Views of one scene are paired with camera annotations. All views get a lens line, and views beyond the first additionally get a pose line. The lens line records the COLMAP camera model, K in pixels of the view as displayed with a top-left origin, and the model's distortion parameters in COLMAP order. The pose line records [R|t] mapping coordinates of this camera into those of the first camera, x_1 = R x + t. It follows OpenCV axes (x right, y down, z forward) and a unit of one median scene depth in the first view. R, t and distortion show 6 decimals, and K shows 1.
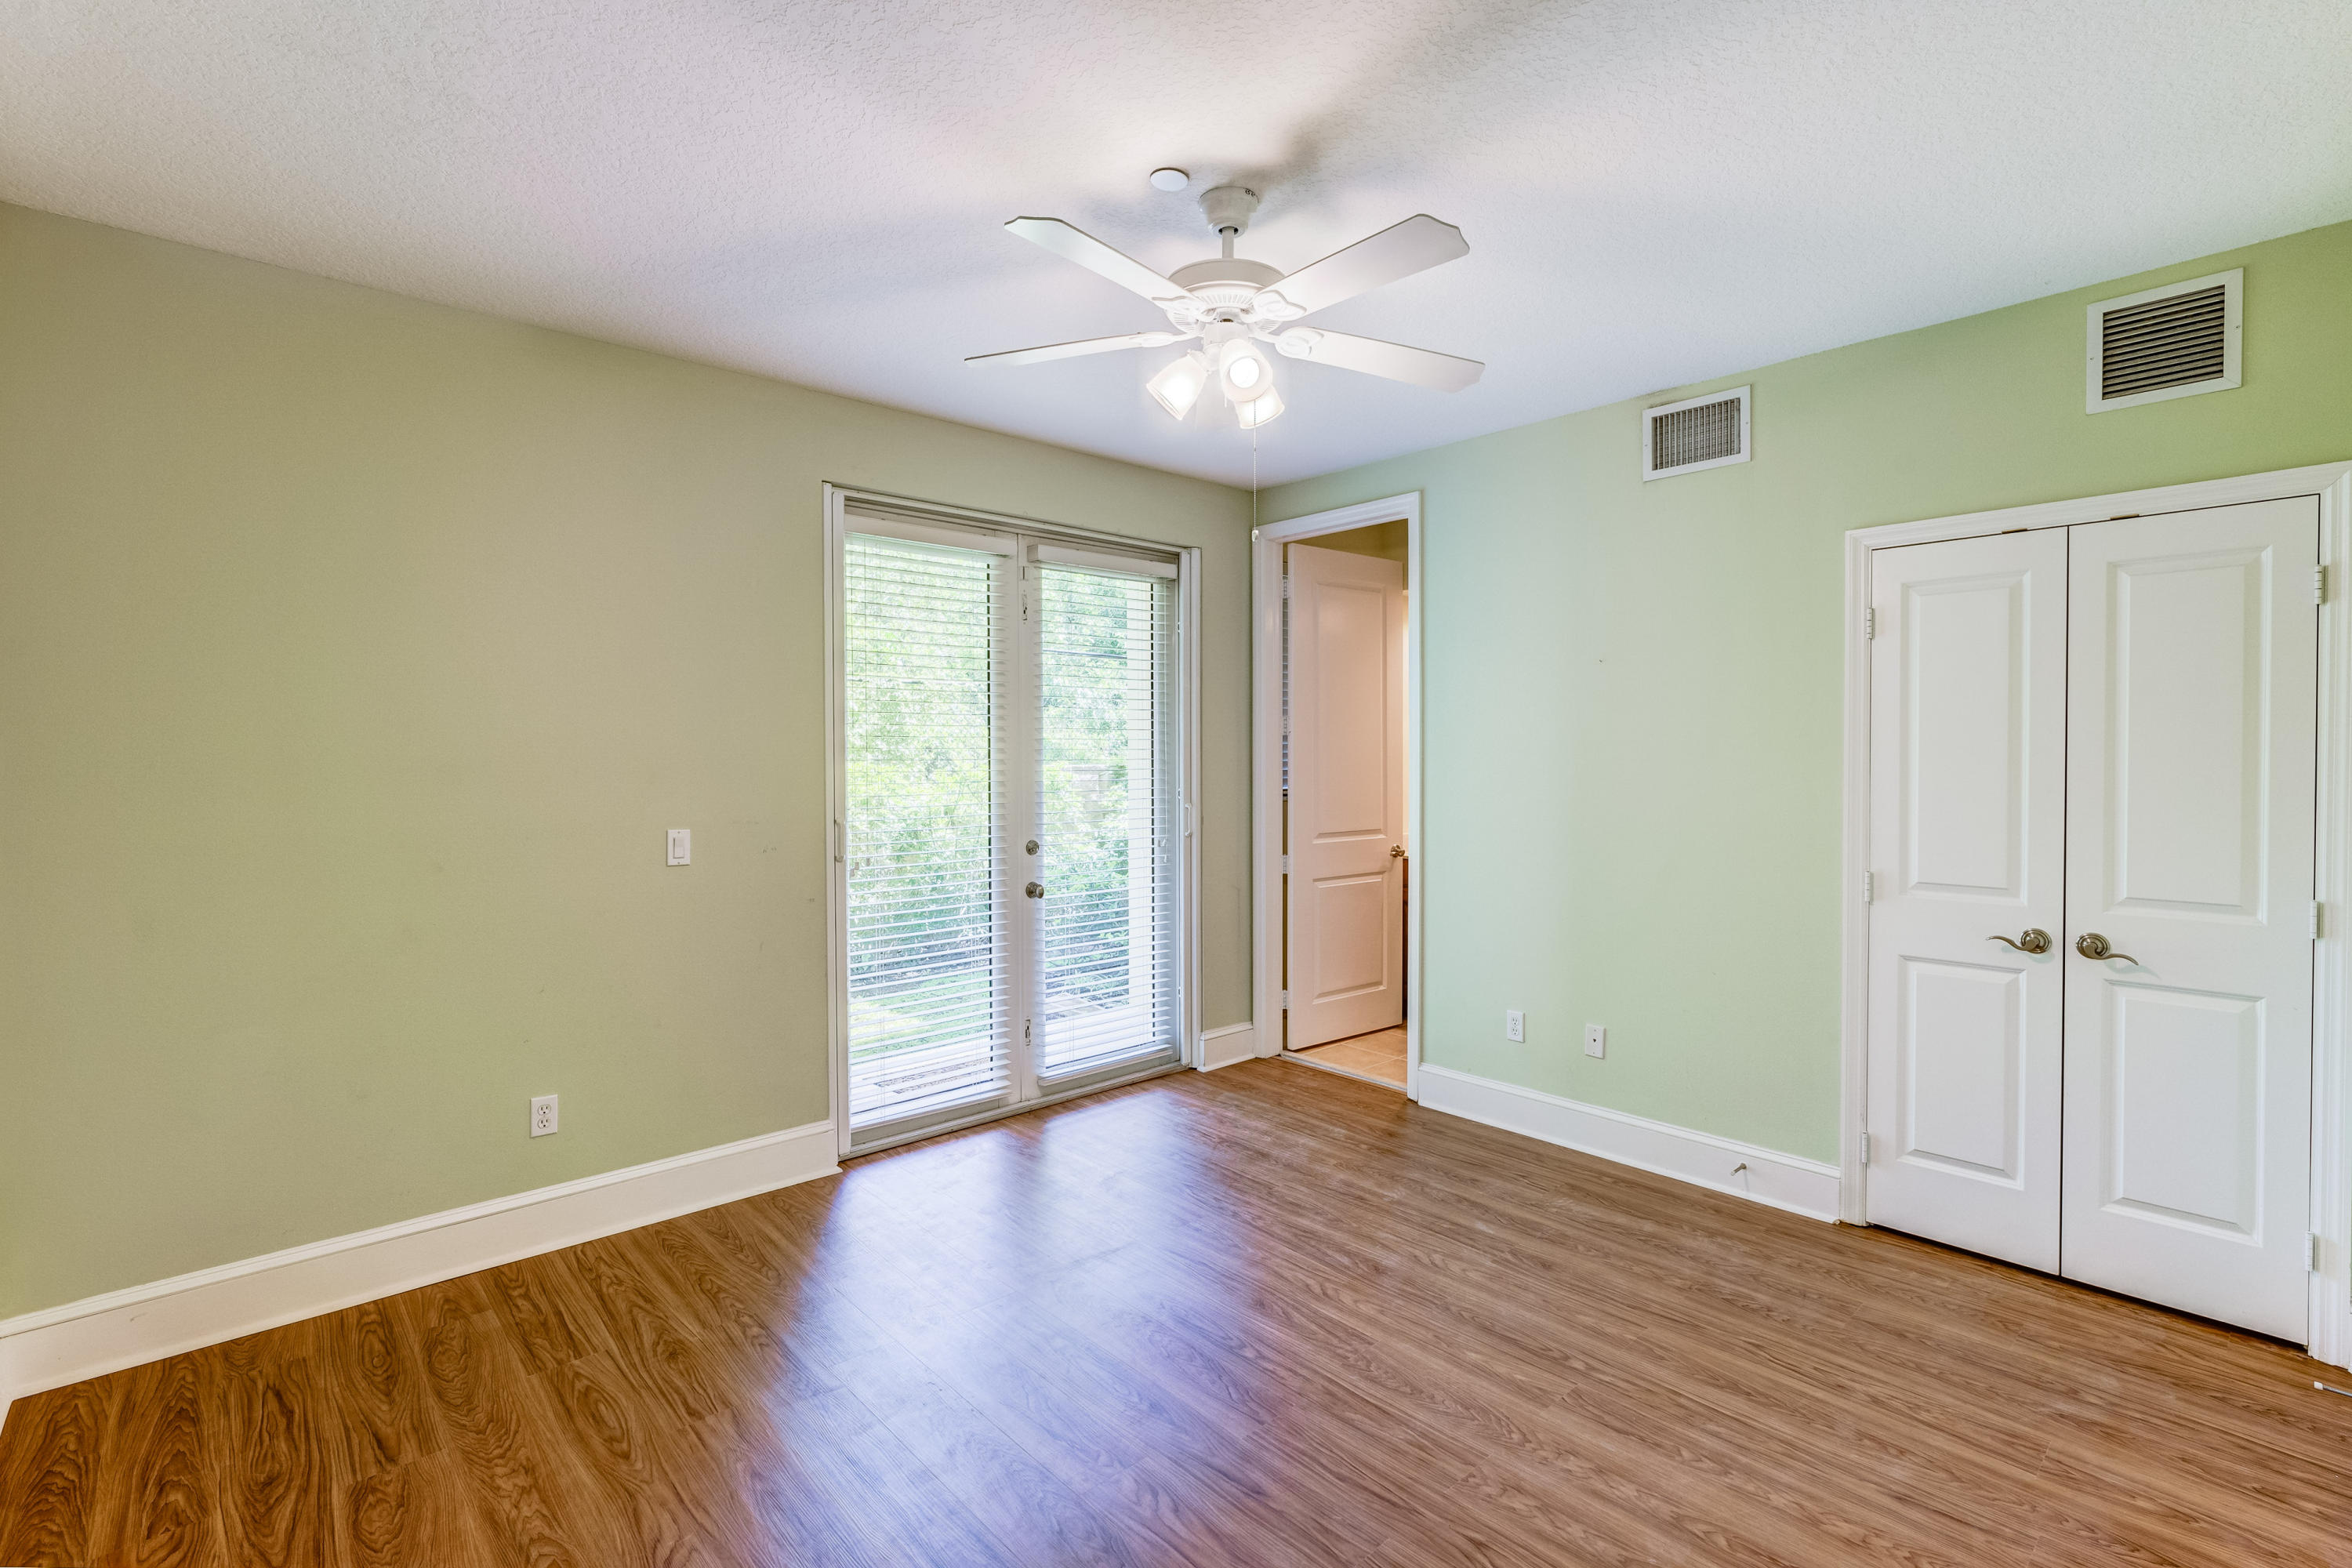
lens RADIAL K [[1053.4, 0, 1167.3], [0, 1053.4, 775.3], [0, 0, 1]] dist [-0.004257, 0.000031]
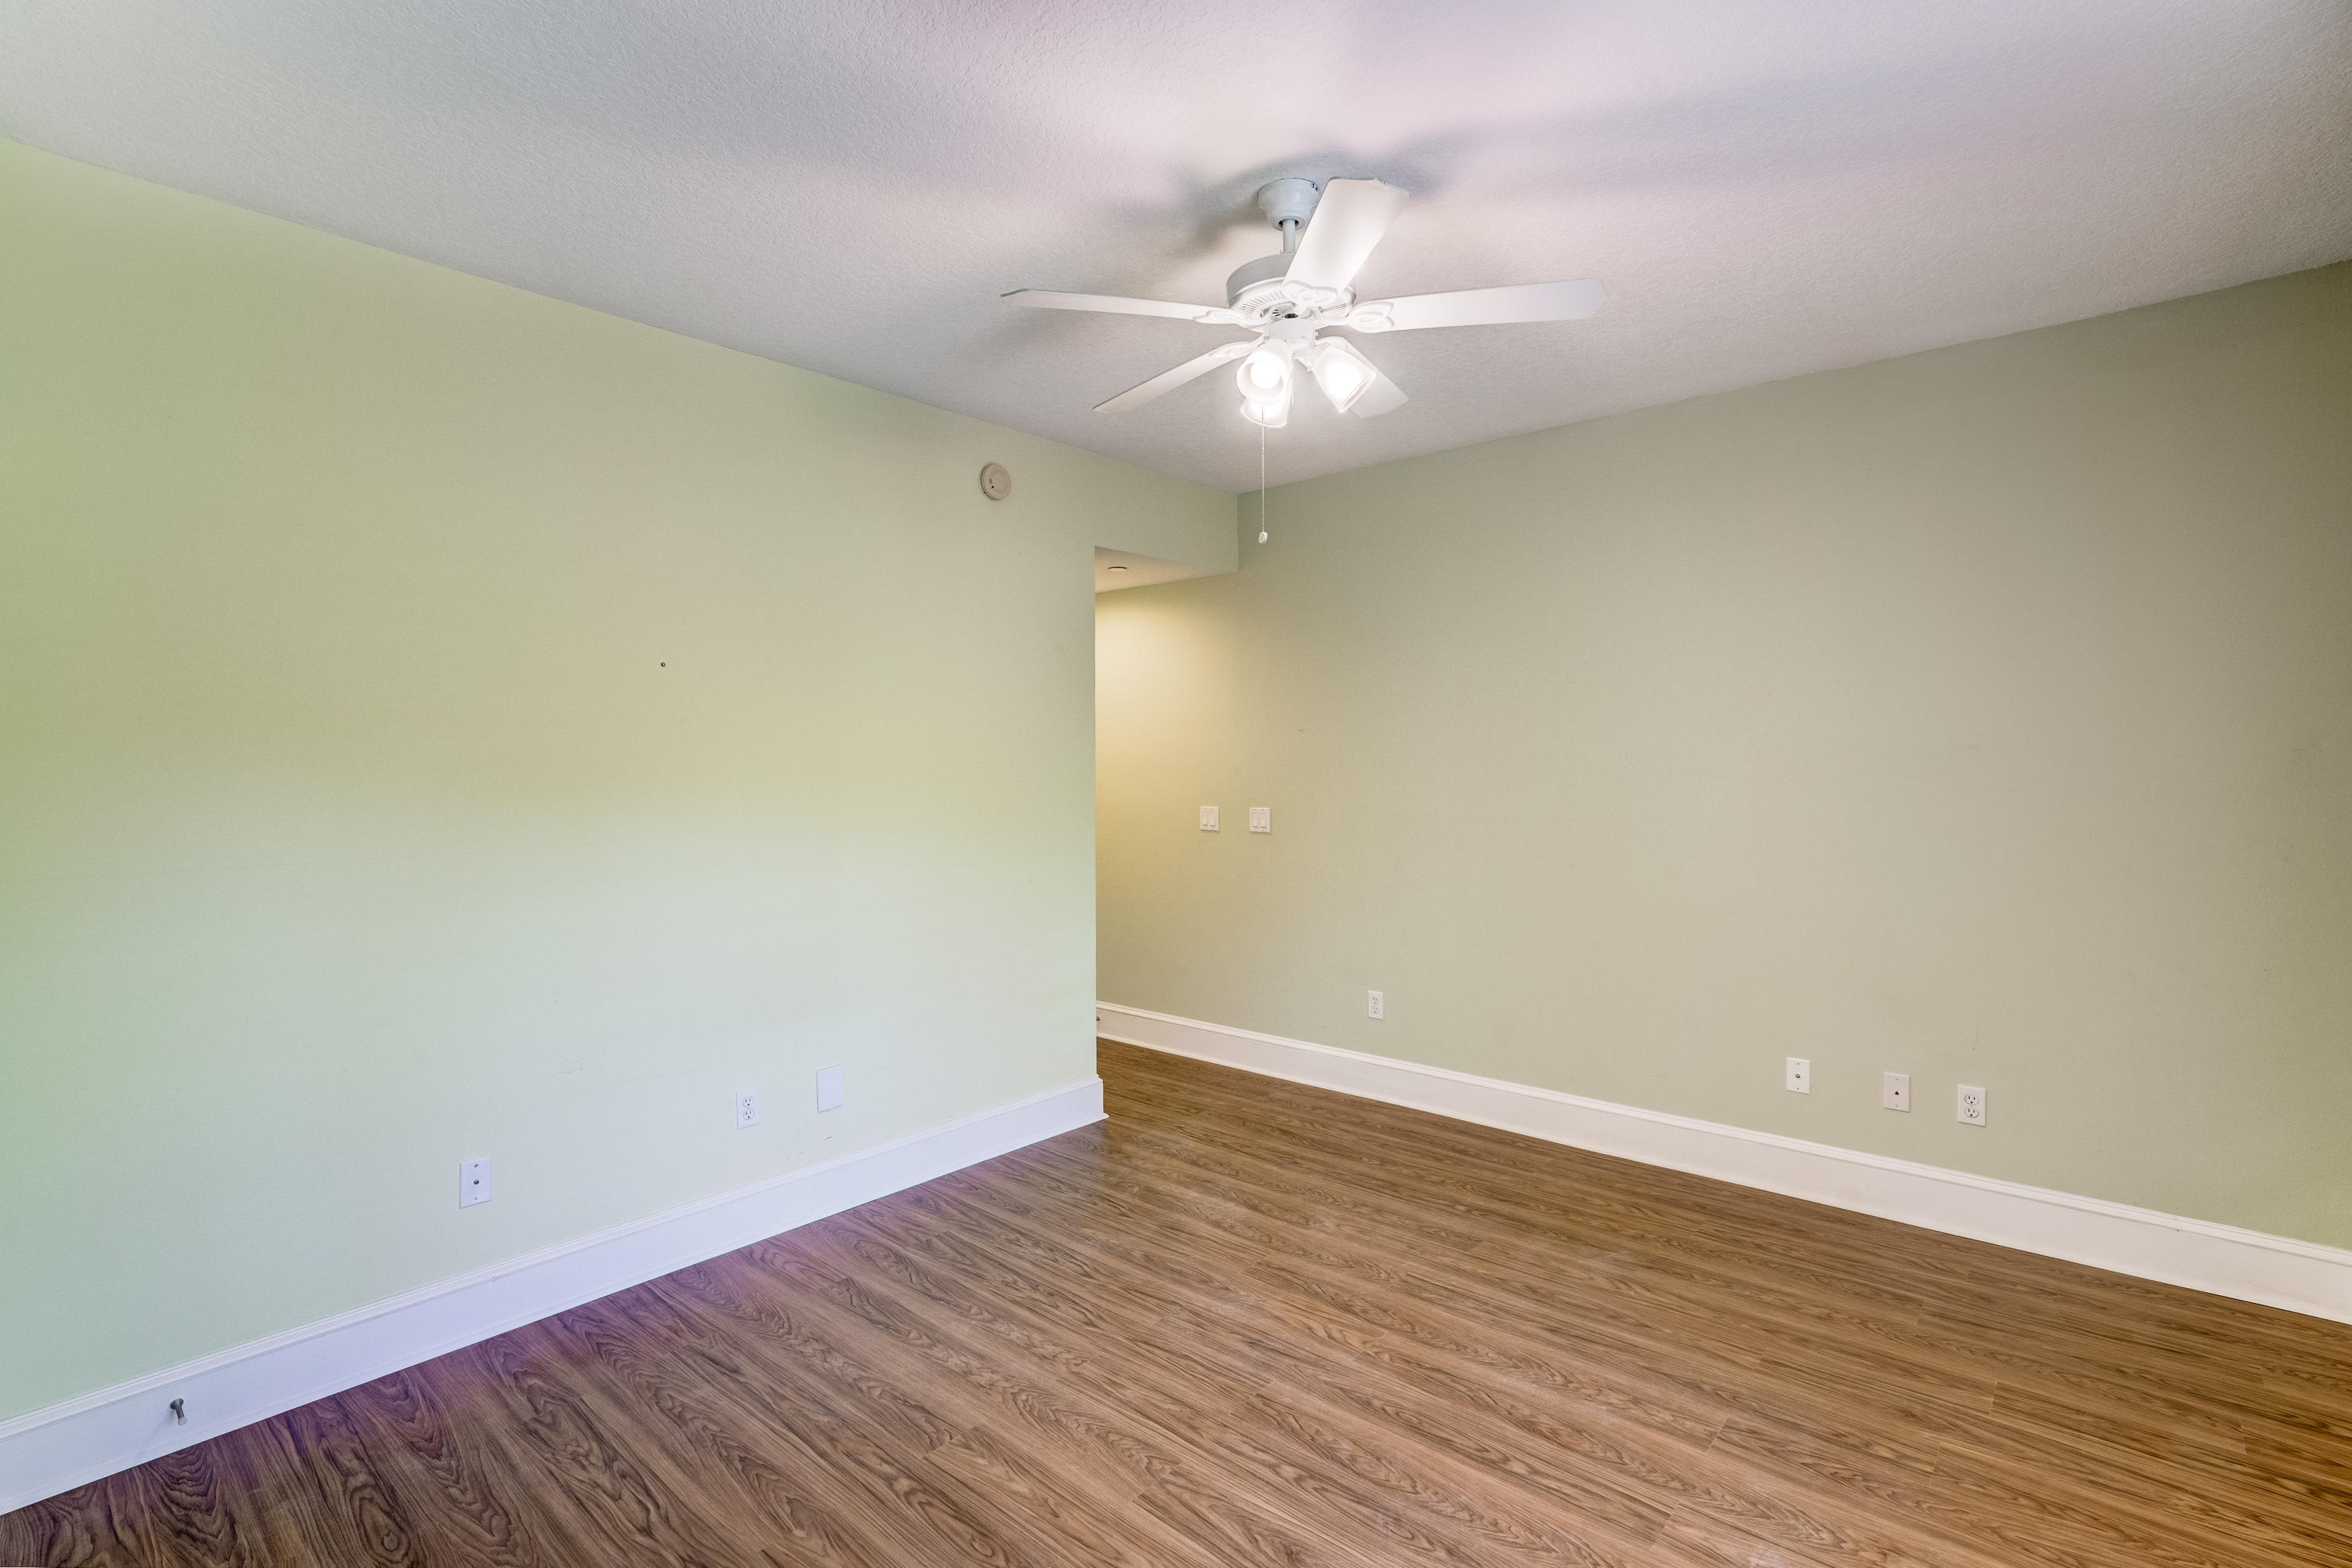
lens RADIAL K [[1053.4, 0, 1167.3], [0, 1053.4, 775.3], [0, 0, 1]] dist [-0.004257, 0.000031]
pose [[-0.992914, 0.011510, -0.118276, 0.292557], [0.007320, 0.999332, 0.035803, -0.040251], [0.118610, 0.034684, -0.992335, 1.977140]]
